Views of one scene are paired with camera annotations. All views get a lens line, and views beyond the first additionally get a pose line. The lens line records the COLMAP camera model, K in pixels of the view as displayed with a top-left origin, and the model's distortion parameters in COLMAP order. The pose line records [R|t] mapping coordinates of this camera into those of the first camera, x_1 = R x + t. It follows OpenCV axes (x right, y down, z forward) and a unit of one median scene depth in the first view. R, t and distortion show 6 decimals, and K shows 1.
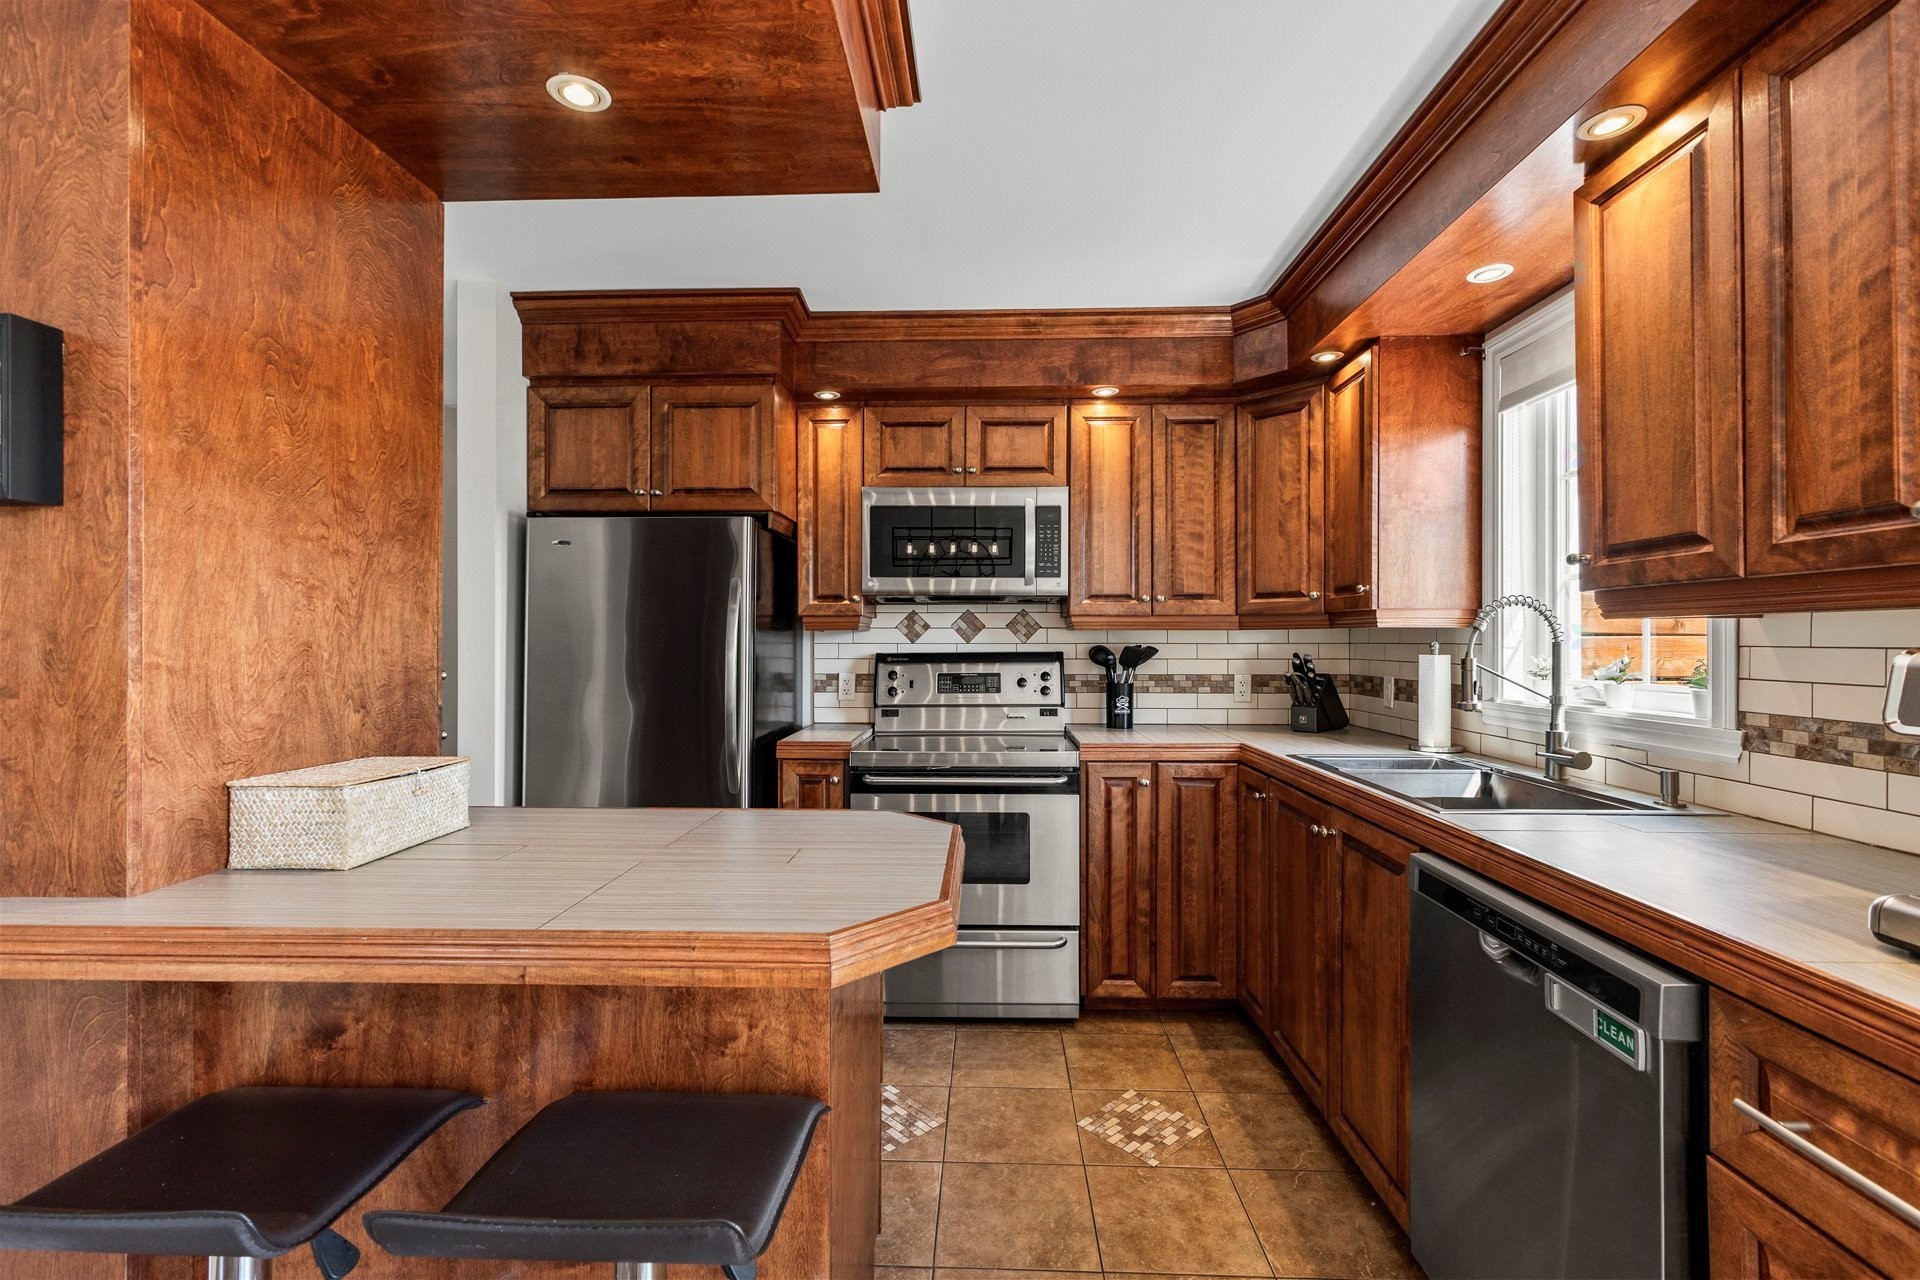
lens RADIAL K [[831.5, 0, 967.5], [0, 831.5, 636.0], [0, 0, 1]] dist [0.000029, 0.000068]
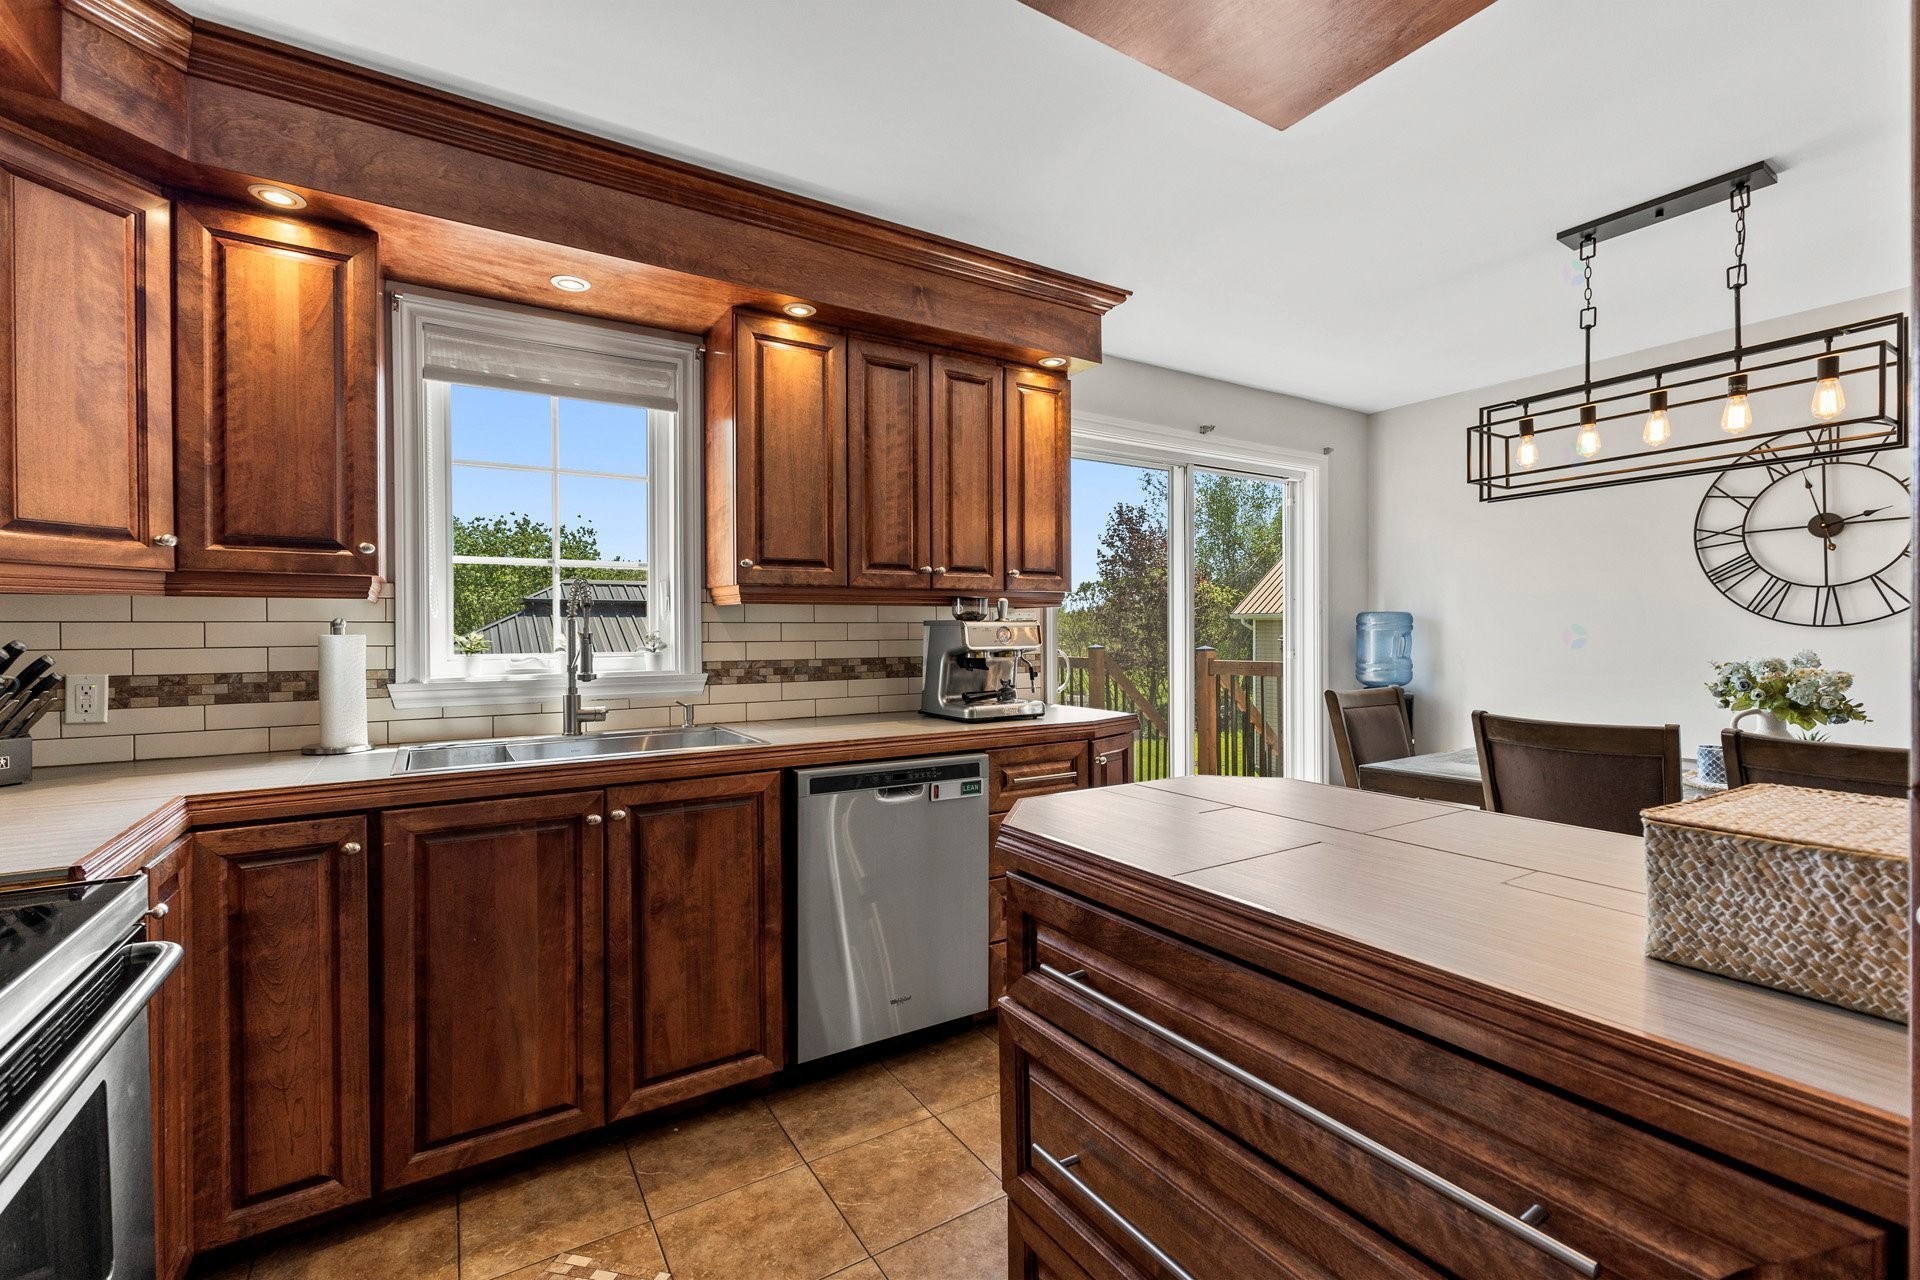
lens RADIAL K [[831.5, 0, 967.5], [0, 831.5, 636.0], [0, 0, 1]] dist [0.000029, 0.000068]
pose [[-0.561738, -0.005611, 0.827296, -0.782347], [-0.000563, 0.999979, 0.006400, 0.031118], [-0.827315, 0.003130, -0.561729, 1.608958]]
